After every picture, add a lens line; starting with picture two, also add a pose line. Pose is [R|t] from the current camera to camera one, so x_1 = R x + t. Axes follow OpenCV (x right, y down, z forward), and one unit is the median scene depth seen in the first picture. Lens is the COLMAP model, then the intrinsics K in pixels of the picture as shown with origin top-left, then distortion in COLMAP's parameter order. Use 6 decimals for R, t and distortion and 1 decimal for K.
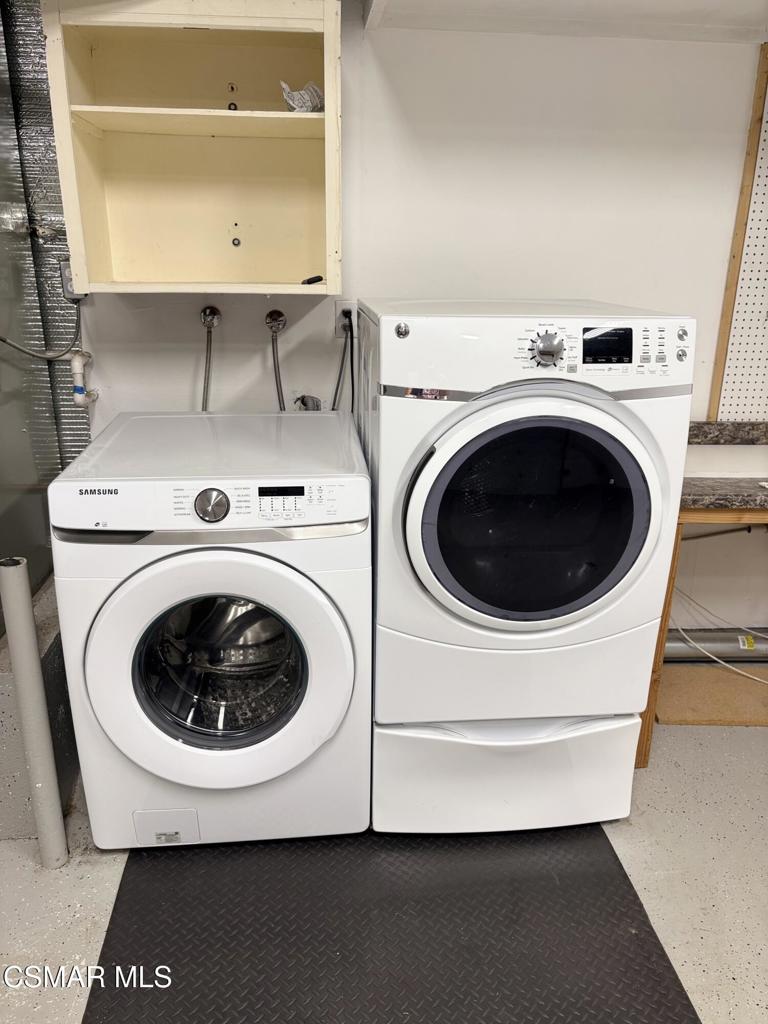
lens RADIAL K [[771.9, 0, 384.0], [0, 771.9, 512.0], [0, 0, 1]] dist [0.006343, -0.002702]
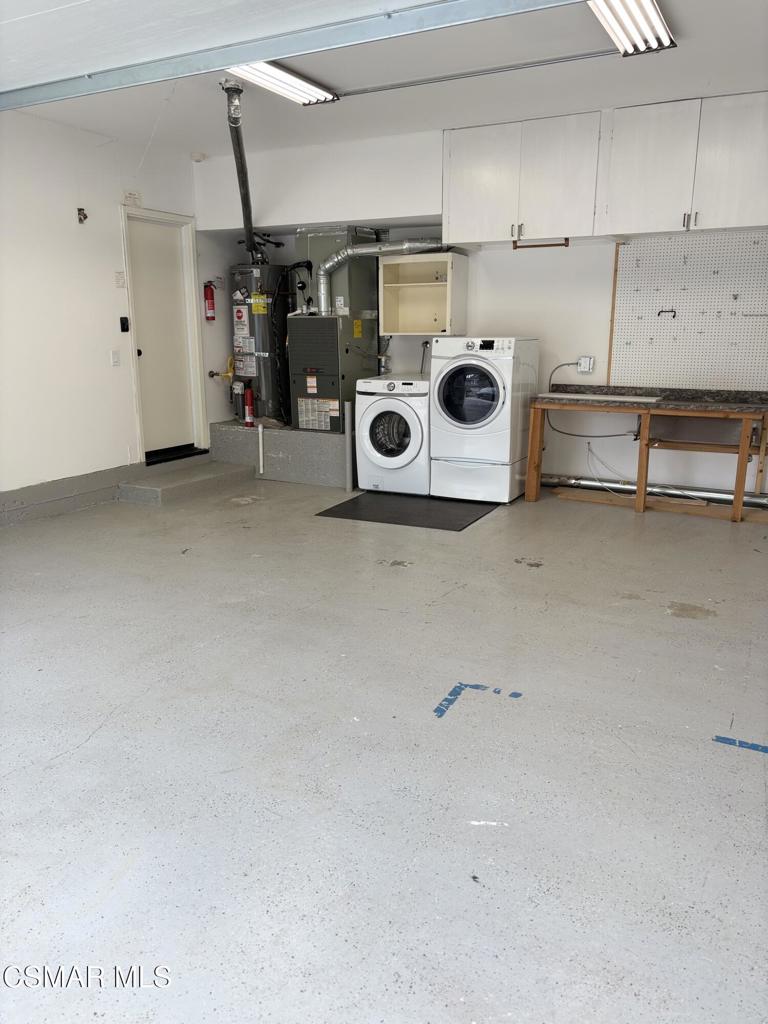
lens RADIAL K [[771.9, 0, 384.0], [0, 771.9, 512.0], [0, 0, 1]] dist [0.006343, -0.002702]
pose [[0.838535, 0.107097, -0.534218, 1.884176], [-0.154834, 0.986907, -0.045186, 0.792890], [0.522384, 0.120605, 0.844138, -2.213141]]
